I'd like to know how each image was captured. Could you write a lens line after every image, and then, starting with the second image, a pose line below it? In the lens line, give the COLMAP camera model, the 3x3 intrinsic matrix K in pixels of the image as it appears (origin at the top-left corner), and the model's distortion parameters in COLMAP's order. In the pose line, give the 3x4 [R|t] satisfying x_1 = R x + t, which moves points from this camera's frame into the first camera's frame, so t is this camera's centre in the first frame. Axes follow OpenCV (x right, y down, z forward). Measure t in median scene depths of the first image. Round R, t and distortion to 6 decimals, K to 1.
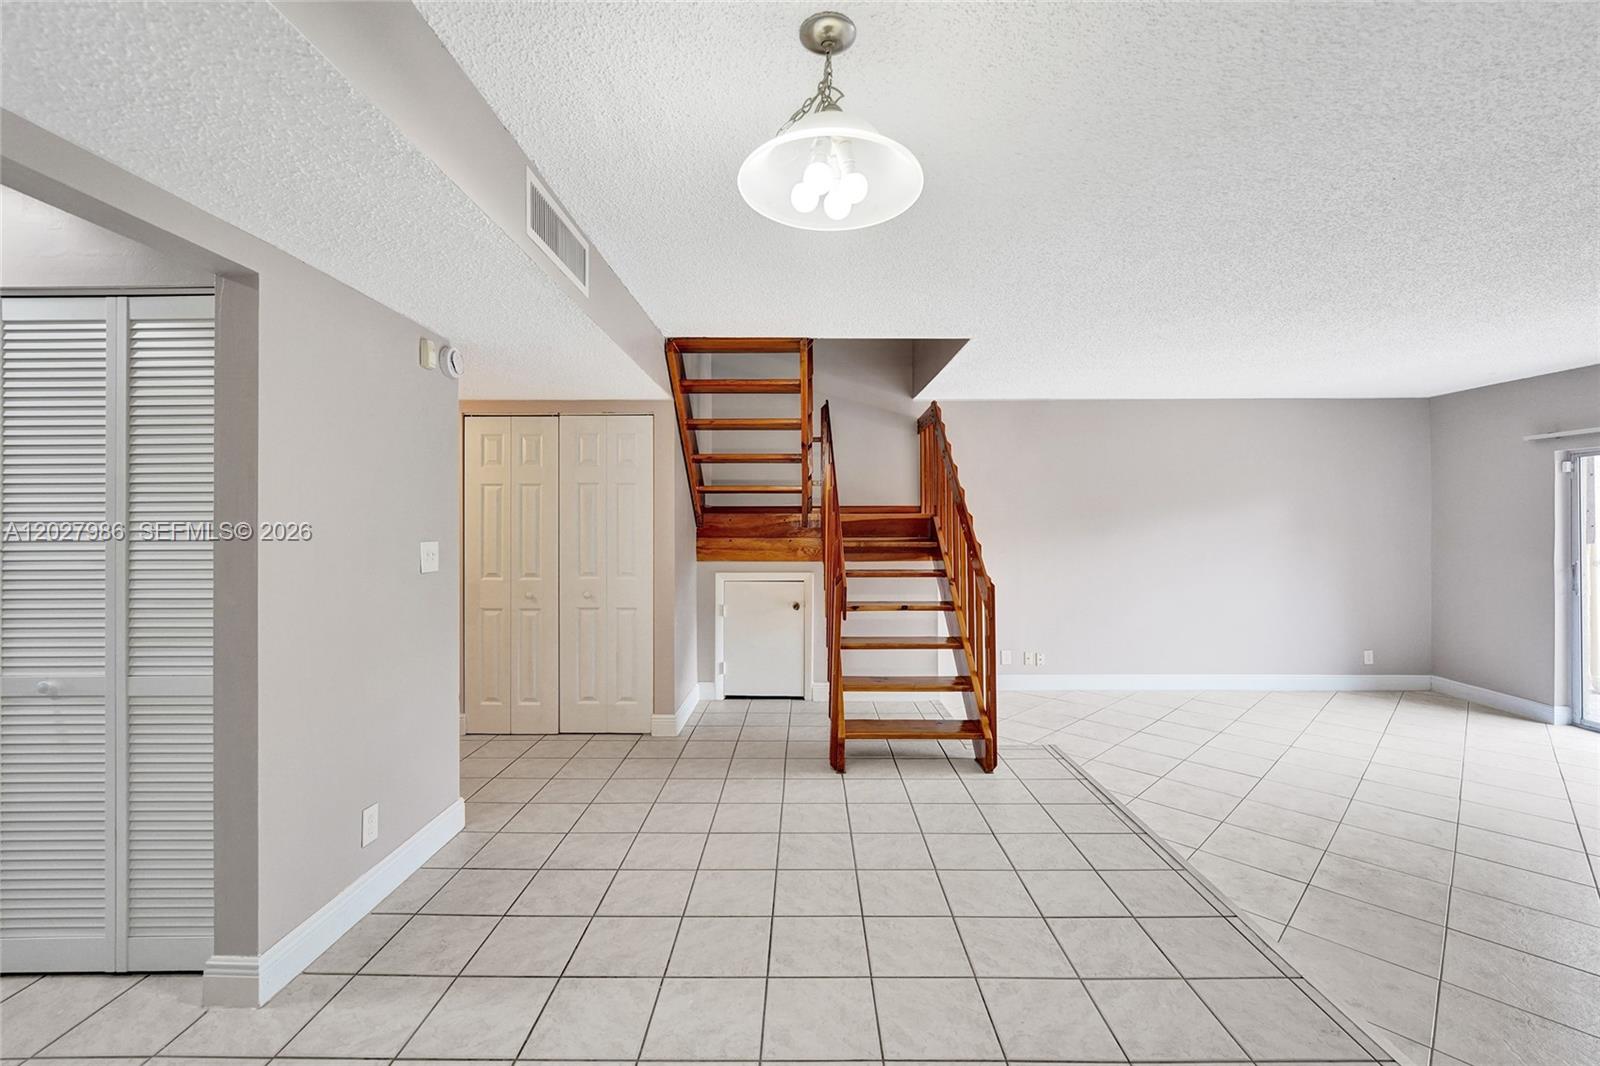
lens RADIAL K [[655.3, 0, 801.3], [0, 655.3, 517.8], [0, 0, 1]] dist [-0.010909, 0.001215]
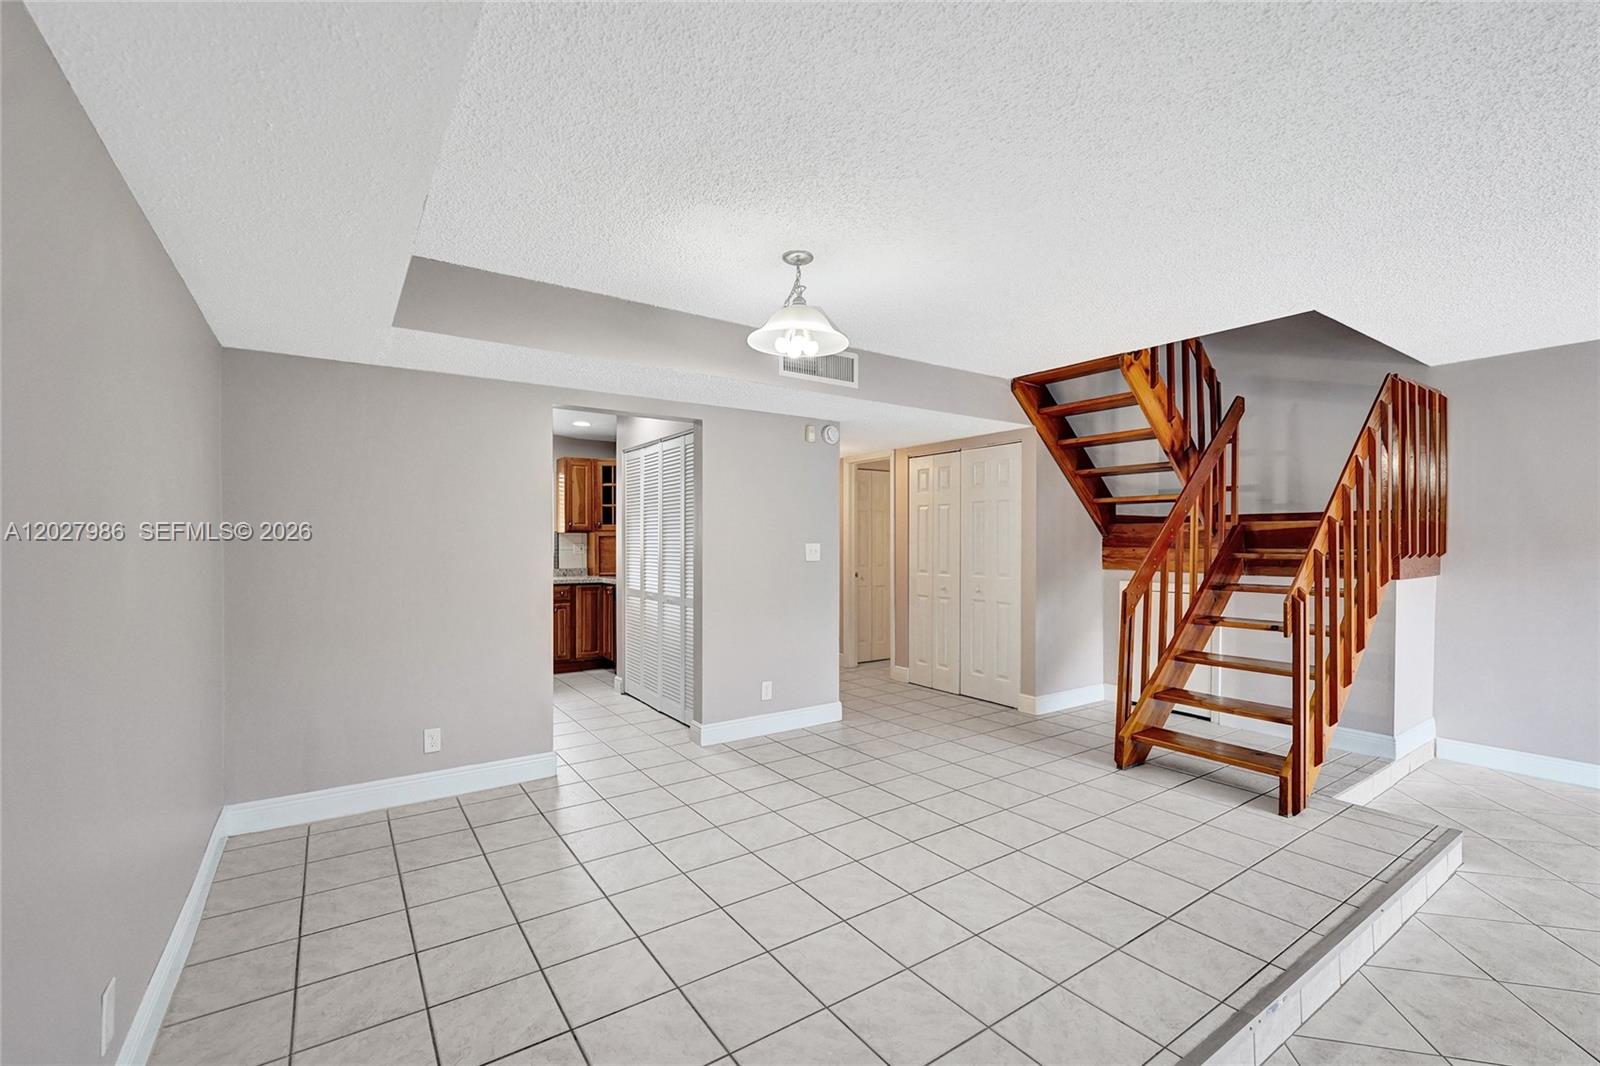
lens RADIAL K [[655.3, 0, 804.3], [0, 655.3, 539.0], [0, 0, 1]] dist [-0.010909, 0.001215]
pose [[0.593995, 0.002436, -0.804465, 0.566790], [0.007044, 0.999941, 0.008229, 0.007546], [0.804438, -0.010555, 0.593943, -0.026515]]
